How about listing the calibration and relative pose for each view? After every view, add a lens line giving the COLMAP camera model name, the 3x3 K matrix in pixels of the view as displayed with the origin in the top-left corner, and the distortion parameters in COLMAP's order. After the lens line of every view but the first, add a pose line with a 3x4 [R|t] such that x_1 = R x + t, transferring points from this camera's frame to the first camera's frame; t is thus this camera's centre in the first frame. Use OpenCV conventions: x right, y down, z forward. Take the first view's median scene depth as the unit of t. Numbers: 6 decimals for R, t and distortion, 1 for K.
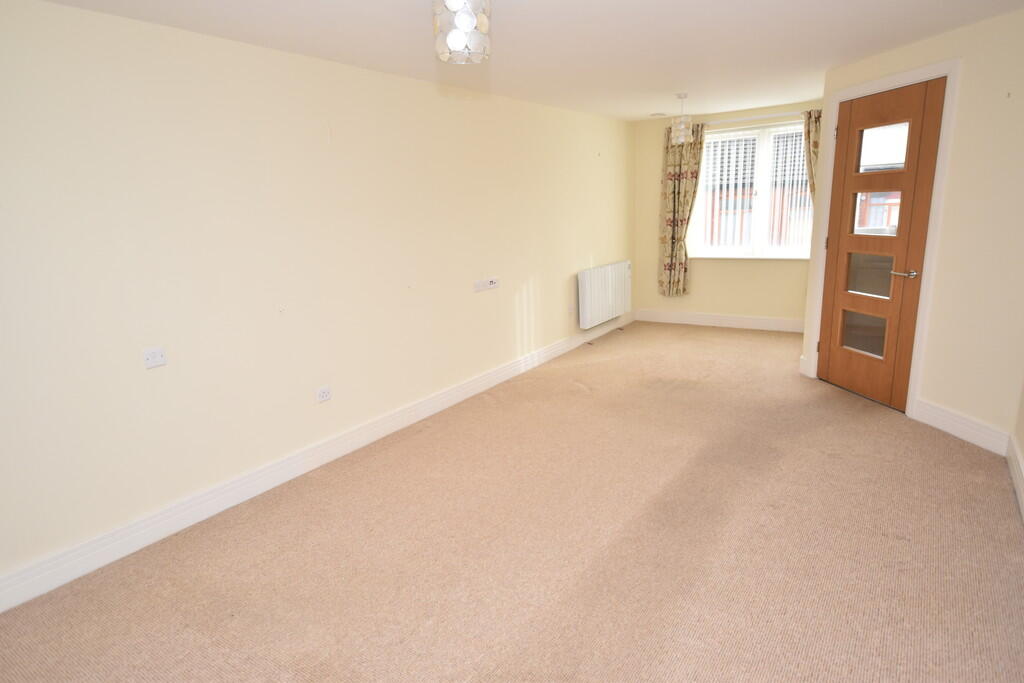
lens RADIAL K [[601.7, 0, 512.0], [0, 601.7, 341.5], [0, 0, 1]] dist [0.003748, 0.002693]
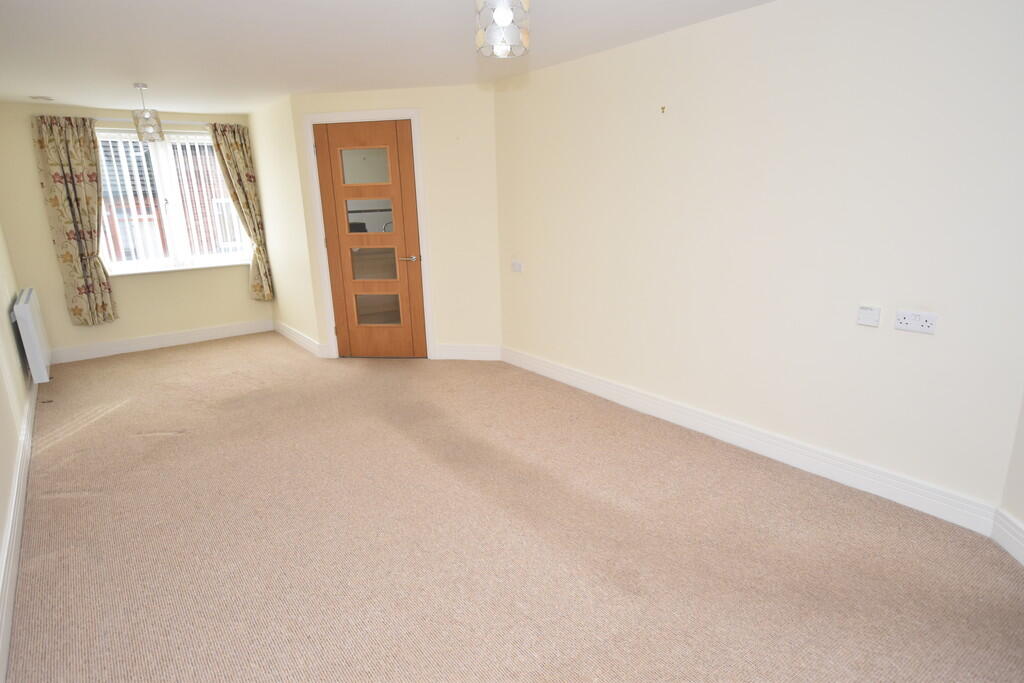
lens RADIAL K [[601.7, 0, 512.0], [0, 601.7, 341.5], [0, 0, 1]] dist [0.003748, 0.002693]
pose [[0.294838, -0.191994, 0.936060, -0.366414], [0.226046, 0.965816, 0.126898, -0.031480], [-0.928425, 0.174179, 0.328159, 0.223833]]
